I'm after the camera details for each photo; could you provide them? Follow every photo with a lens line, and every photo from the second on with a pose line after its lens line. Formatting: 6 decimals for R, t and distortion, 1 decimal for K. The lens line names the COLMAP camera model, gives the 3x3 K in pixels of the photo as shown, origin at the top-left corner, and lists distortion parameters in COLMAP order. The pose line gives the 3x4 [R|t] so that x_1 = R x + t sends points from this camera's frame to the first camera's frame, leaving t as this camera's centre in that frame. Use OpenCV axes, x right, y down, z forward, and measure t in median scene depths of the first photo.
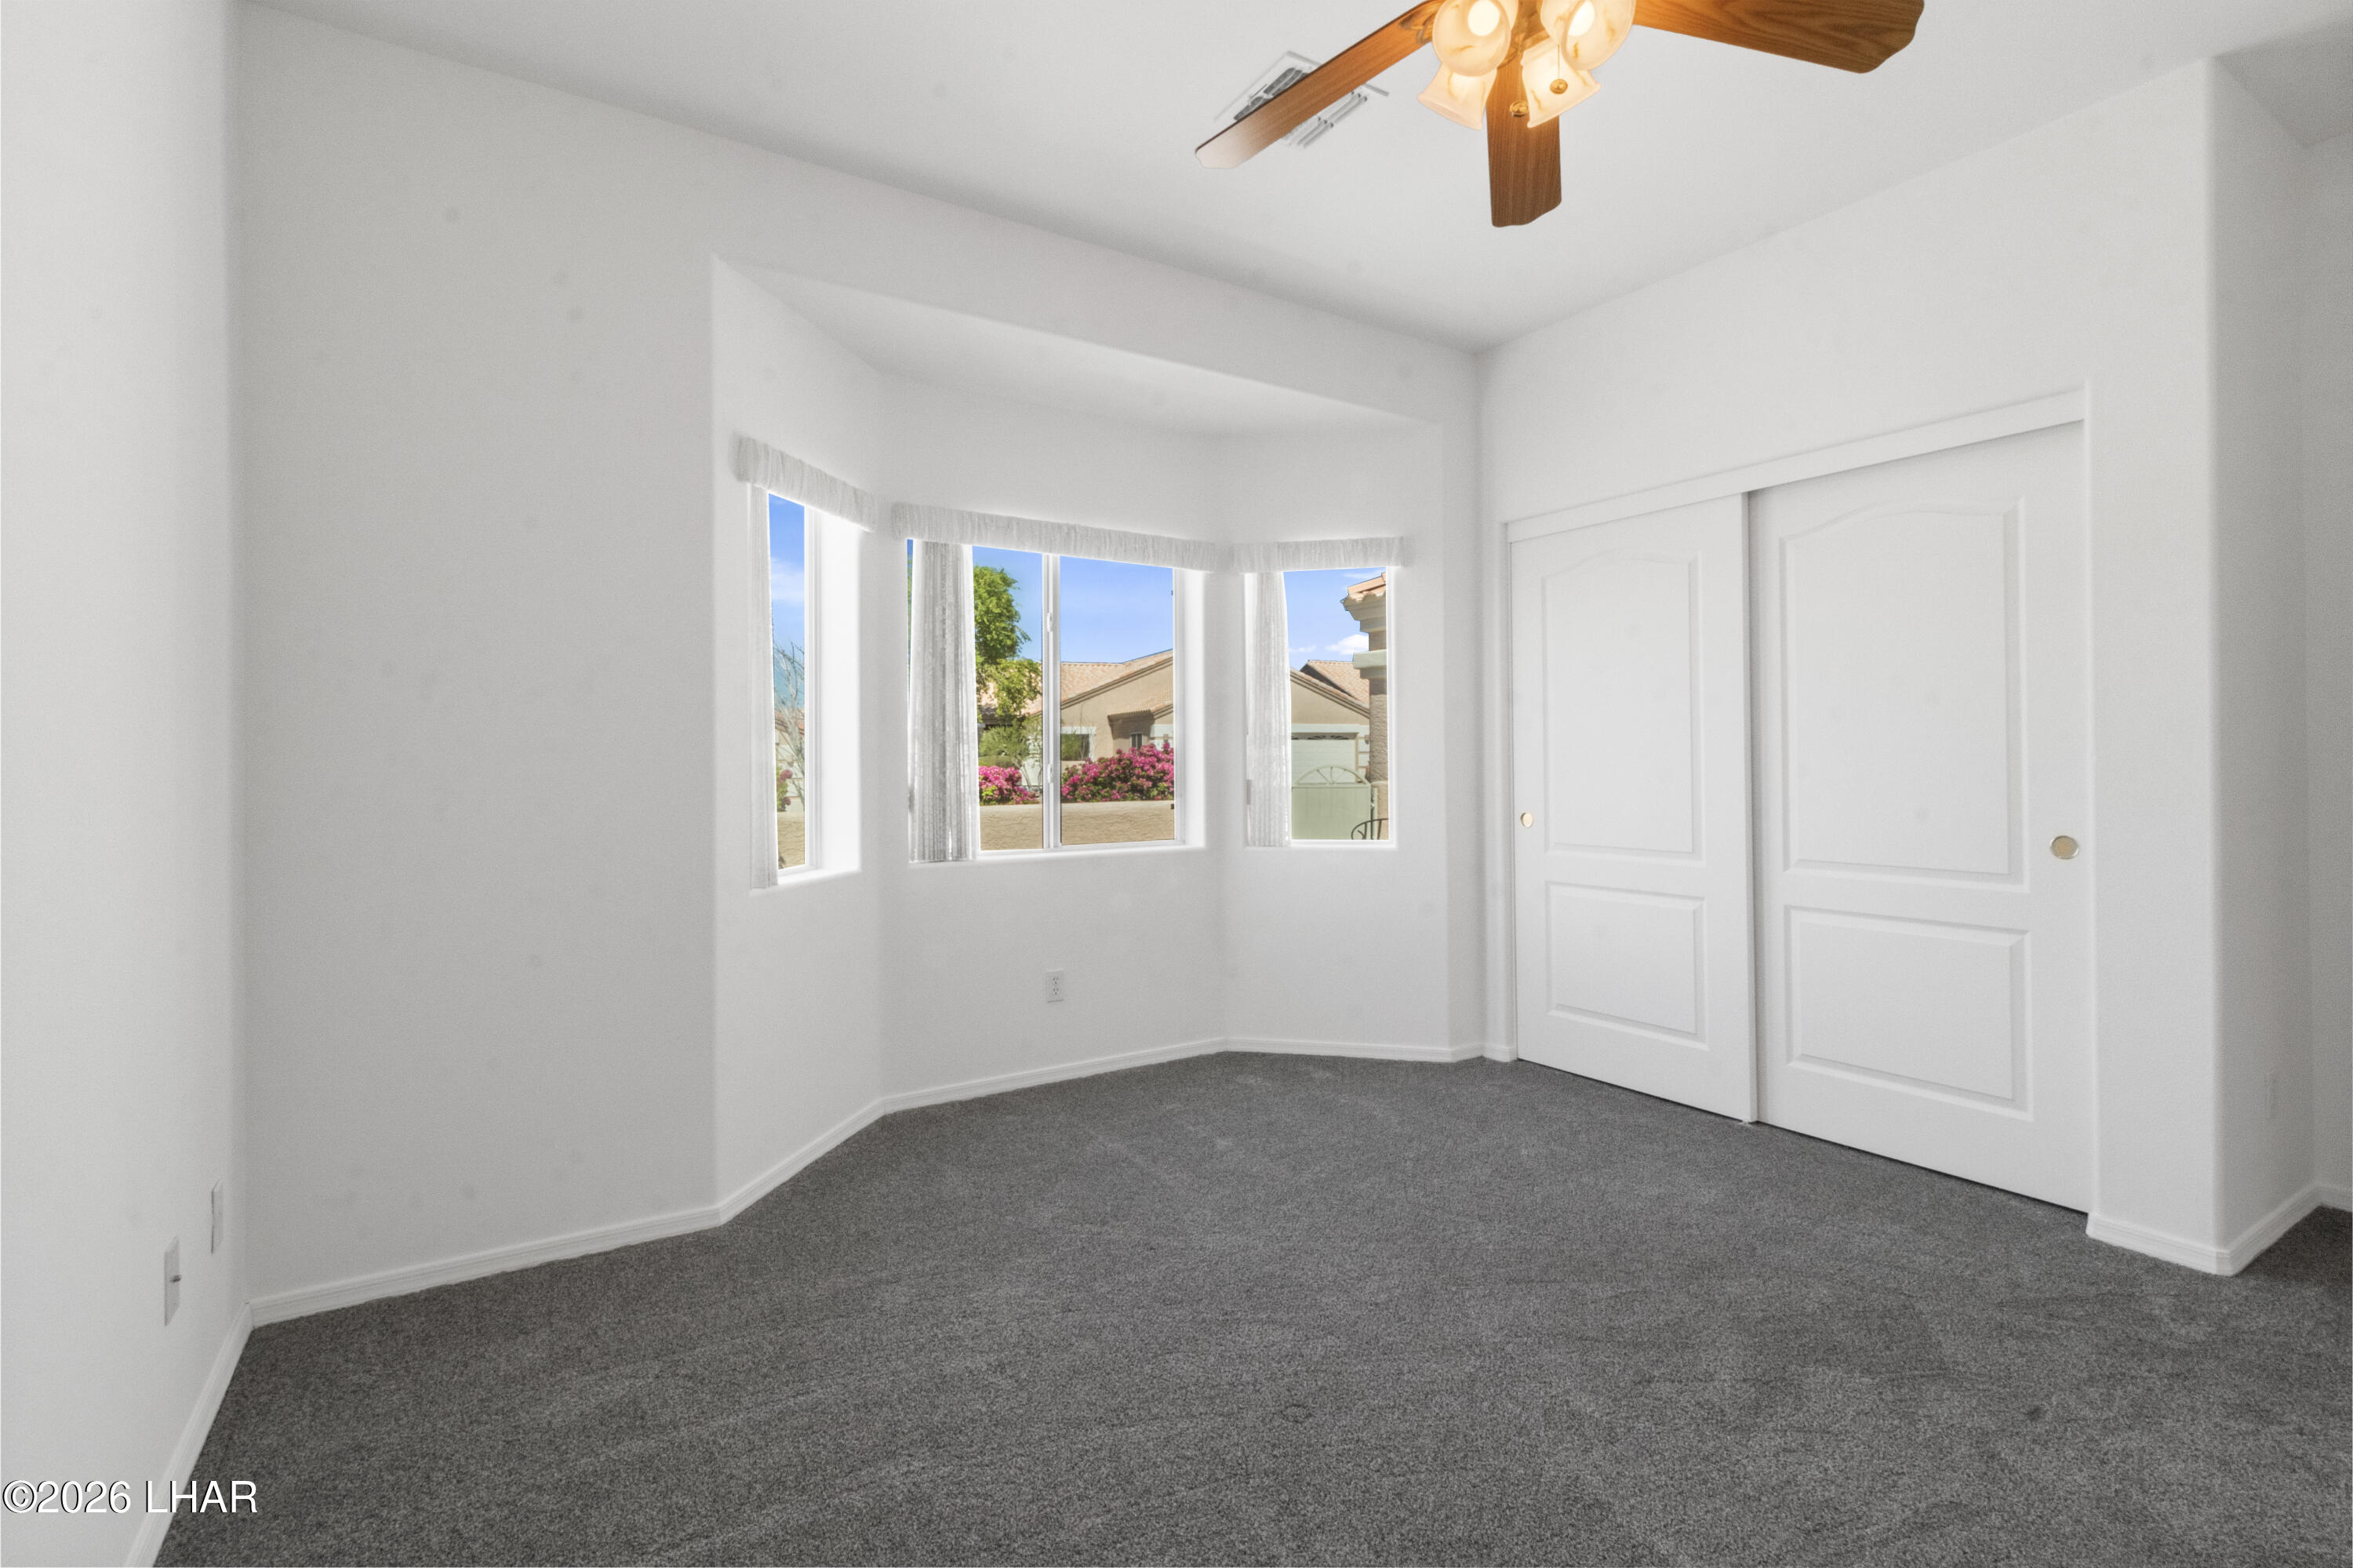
lens RADIAL K [[1083.7, 0, 1184.5], [0, 1083.7, 768.8], [0, 0, 1]] dist [0.003790, -0.000233]
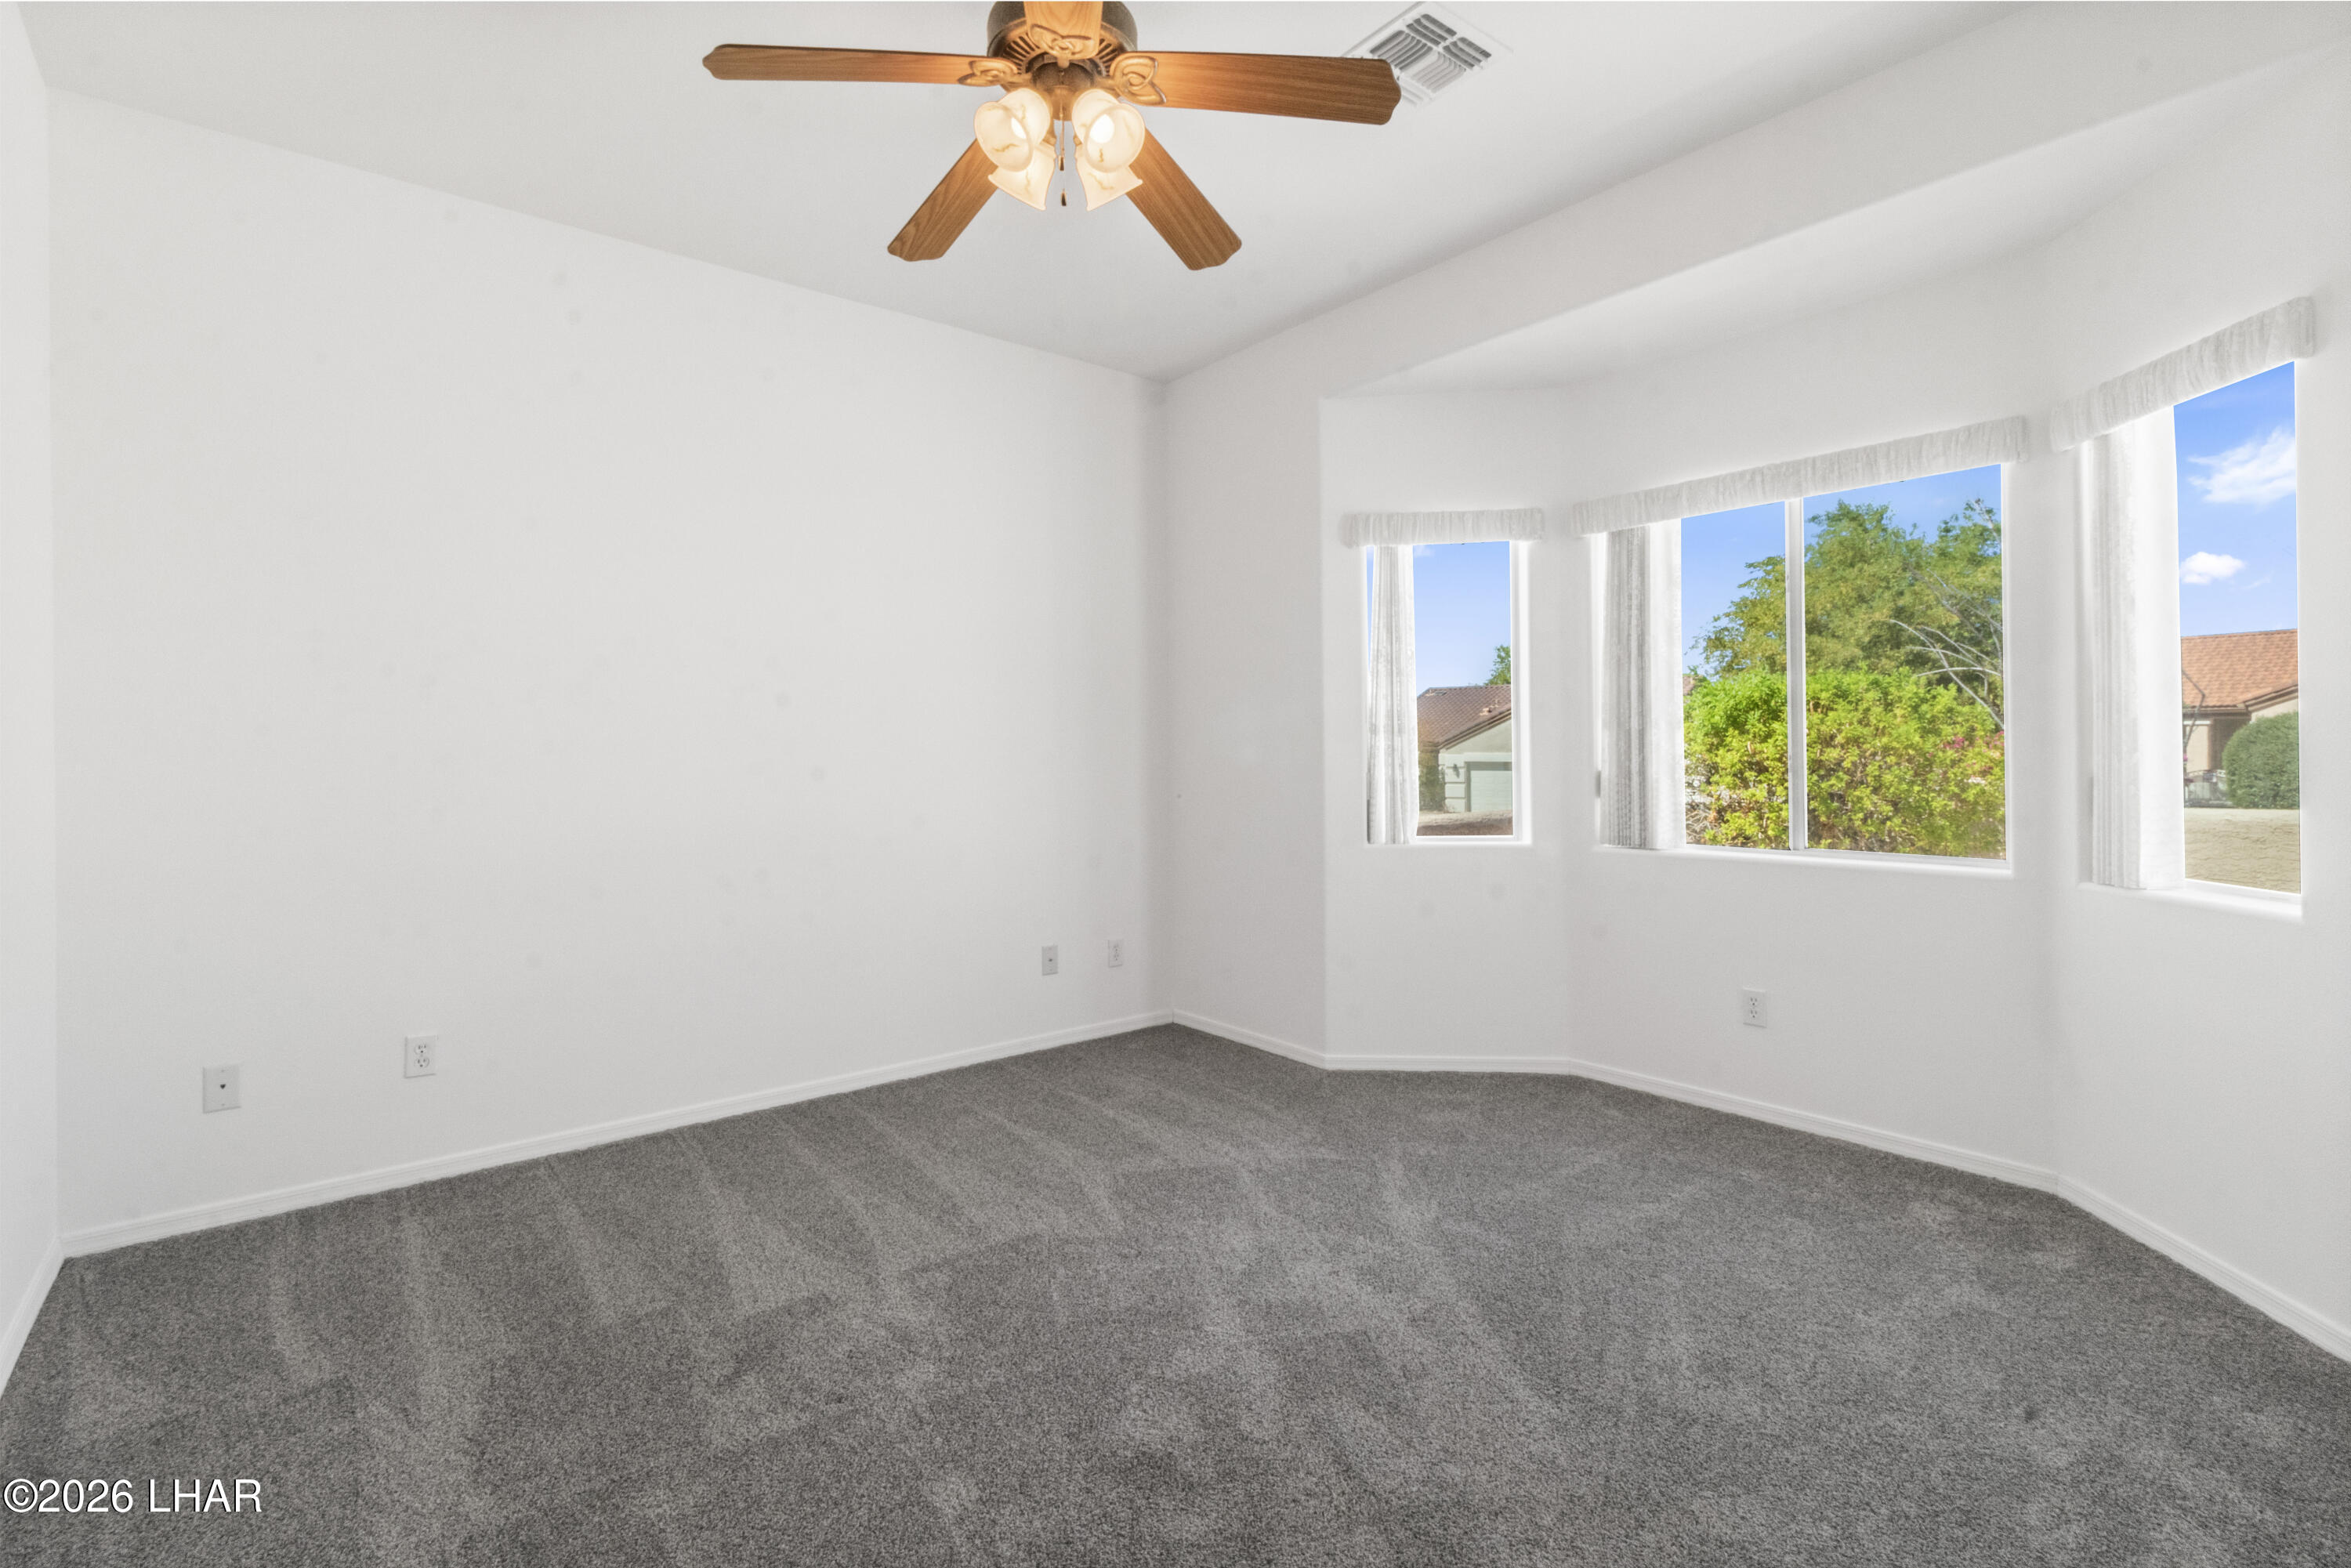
lens RADIAL K [[1082.7, 0, 1184.5], [0, 1082.7, 770.5], [0, 0, 1]] dist [0.003790, -0.000233]
pose [[0.113525, 0.016739, -0.993394, 0.744705], [-0.005723, 0.999852, 0.016194, 0.000405], [0.993519, 0.003846, 0.113604, 0.494704]]
